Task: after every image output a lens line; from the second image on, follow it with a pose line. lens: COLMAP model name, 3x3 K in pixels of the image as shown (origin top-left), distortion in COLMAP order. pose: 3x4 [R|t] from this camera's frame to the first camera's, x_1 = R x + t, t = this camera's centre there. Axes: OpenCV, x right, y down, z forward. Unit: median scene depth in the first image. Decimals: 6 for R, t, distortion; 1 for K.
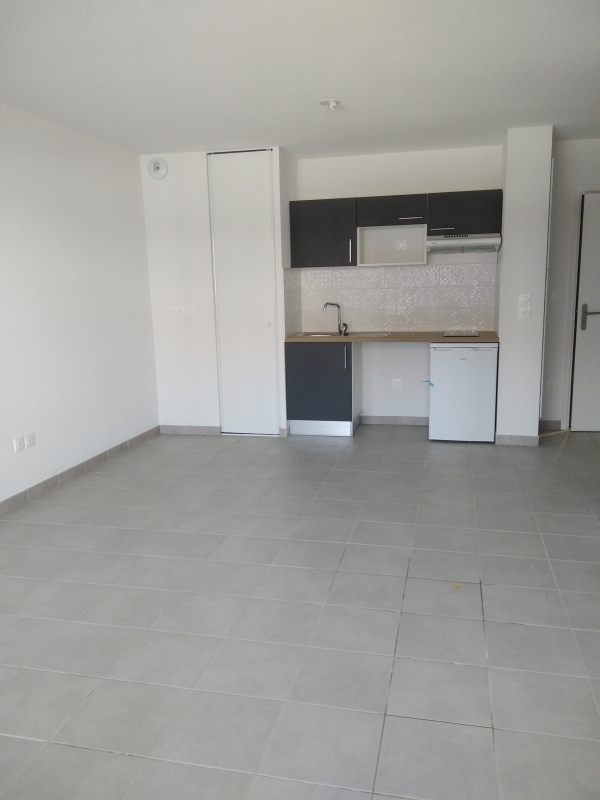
lens RADIAL K [[643.7, 0, 299.3], [0, 643.7, 400.7], [0, 0, 1]] dist [0.012257, 0.002186]
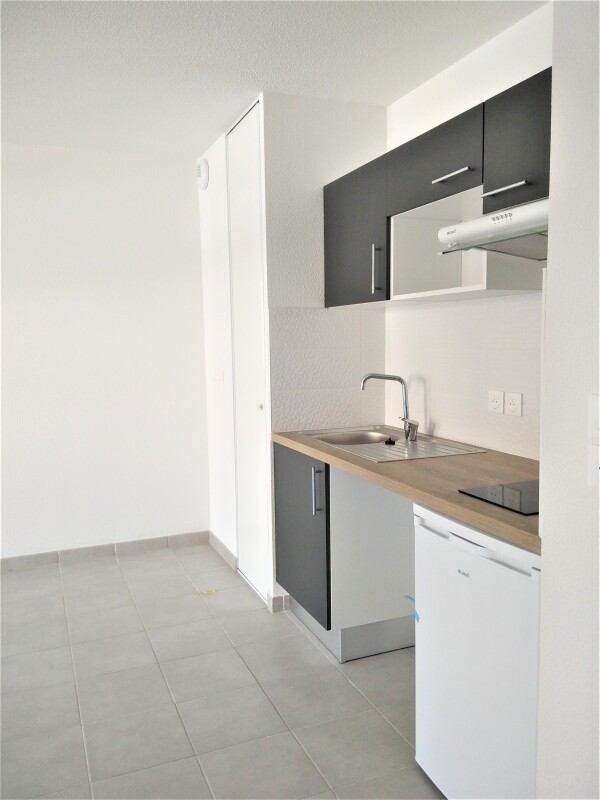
lens RADIAL K [[643.7, 0, 300.7], [0, 643.7, 401.3], [0, 0, 1]] dist [0.012257, 0.002186]
pose [[0.586602, 0.088938, -0.804977, 0.432871], [-0.127033, 0.991753, 0.017002, -0.137277], [0.799851, 0.092286, 0.593062, 0.684495]]
